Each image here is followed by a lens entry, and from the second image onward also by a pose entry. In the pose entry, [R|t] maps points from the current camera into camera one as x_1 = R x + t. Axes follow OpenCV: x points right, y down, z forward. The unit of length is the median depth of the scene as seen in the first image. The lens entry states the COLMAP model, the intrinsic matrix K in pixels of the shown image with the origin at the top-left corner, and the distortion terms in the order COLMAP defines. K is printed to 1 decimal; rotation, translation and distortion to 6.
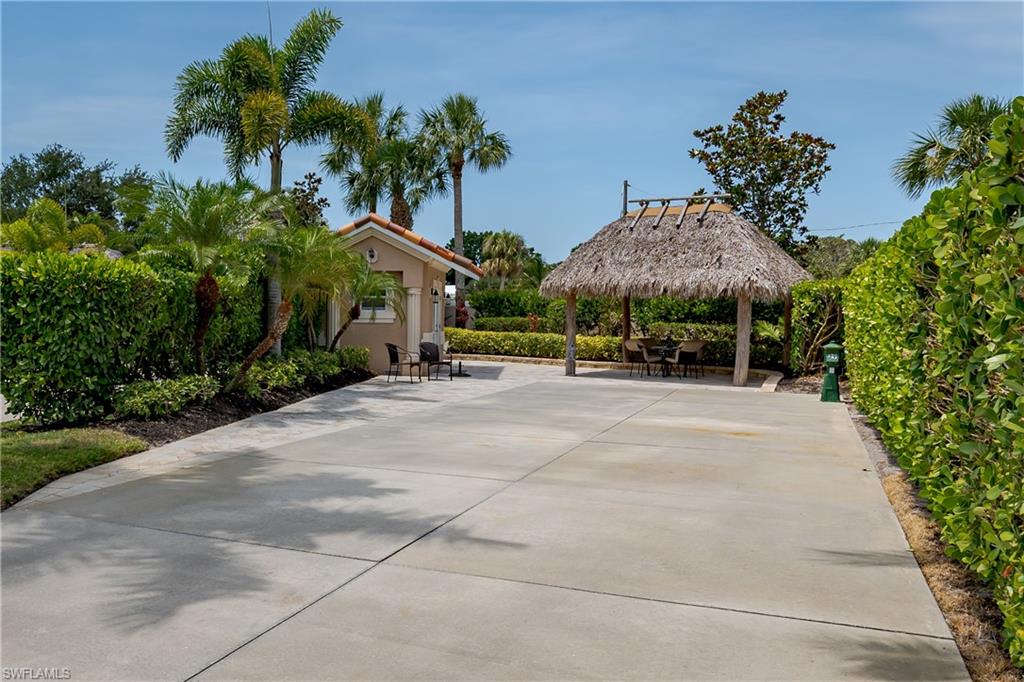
lens RADIAL K [[920.4, 0, 339.2], [0, 920.4, 361.6], [0, 0, 1]] dist [-0.000080, -0.008518]
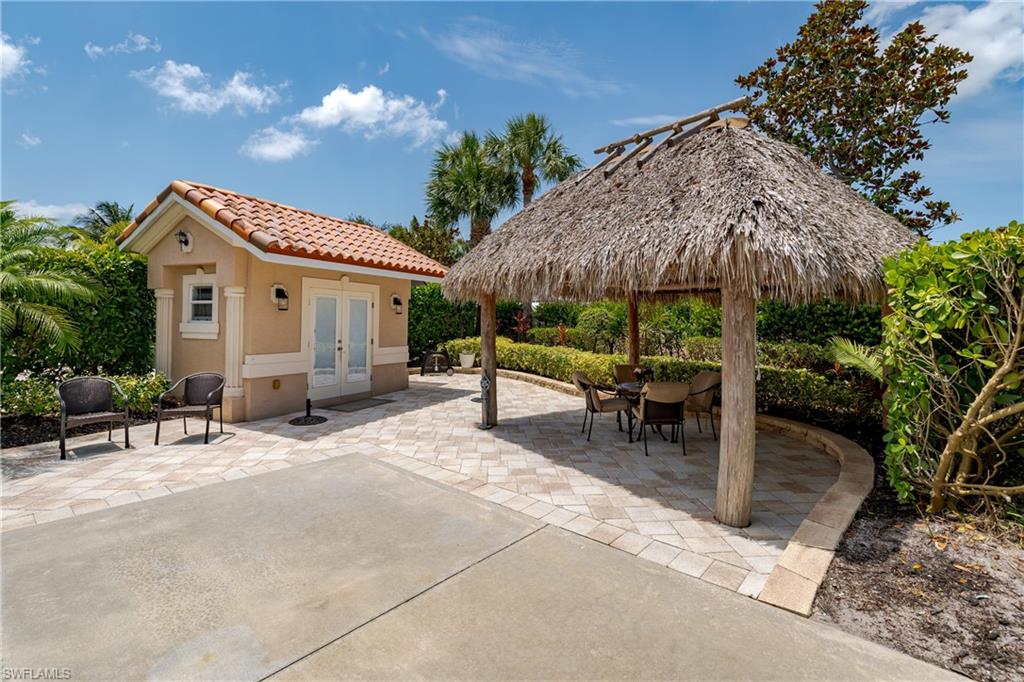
lens RADIAL K [[477.9, 0, 516.2], [0, 477.9, 314.9], [0, 0, 1]] dist [0.006577, -0.000925]
pose [[0.970287, -0.002833, -0.241941, 0.329826], [-0.013305, 0.997794, -0.065039, -0.036667], [0.241592, 0.066325, 0.968109, 0.649381]]
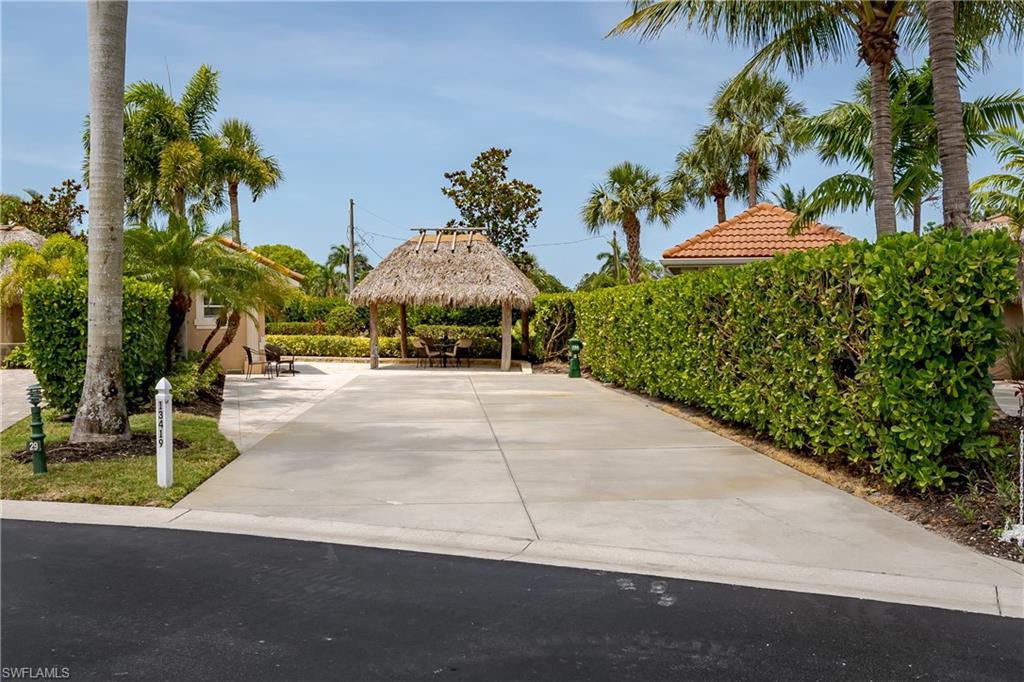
lens RADIAL K [[952.9, 0, 508.6], [0, 952.9, 345.3], [0, 0, 1]] dist [-0.006257, 0.030325]
pose [[0.859206, -0.025252, 0.511006, -0.231260], [0.036658, 0.999253, -0.012257, 0.005016], [-0.510315, 0.029264, 0.859490, -0.175852]]
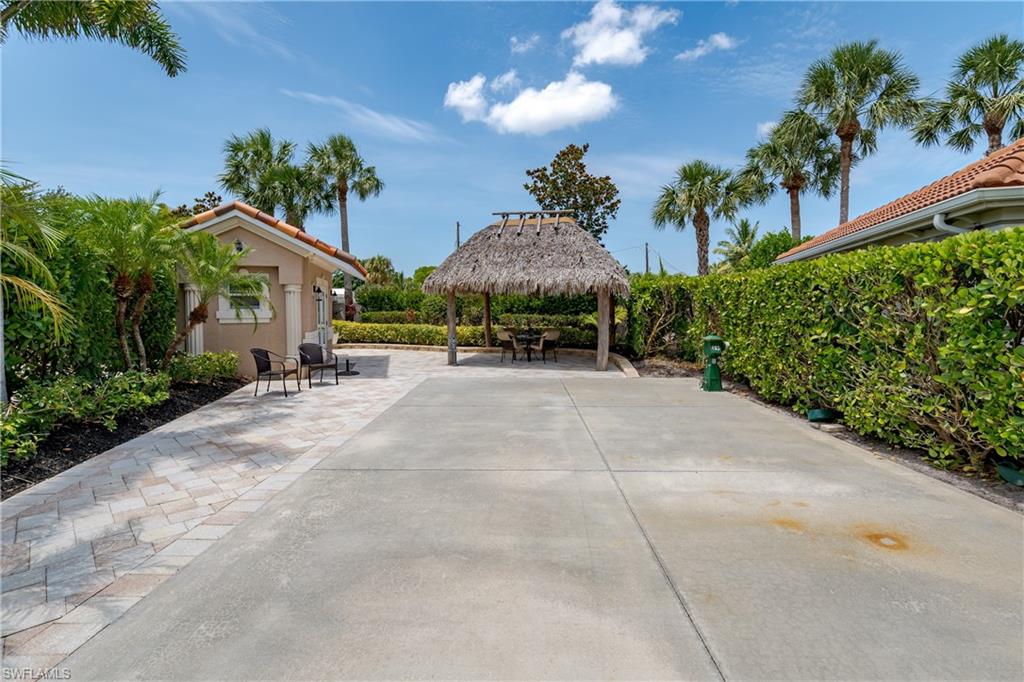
lens RADIAL K [[477.9, 0, 514.3], [0, 477.9, 322.9], [0, 0, 1]] dist [0.006577, -0.000925]
pose [[0.897773, -0.030173, 0.439424, 0.062257], [0.037342, 0.999273, -0.007676, -0.026550], [-0.438873, 0.023300, 0.898247, 0.422390]]
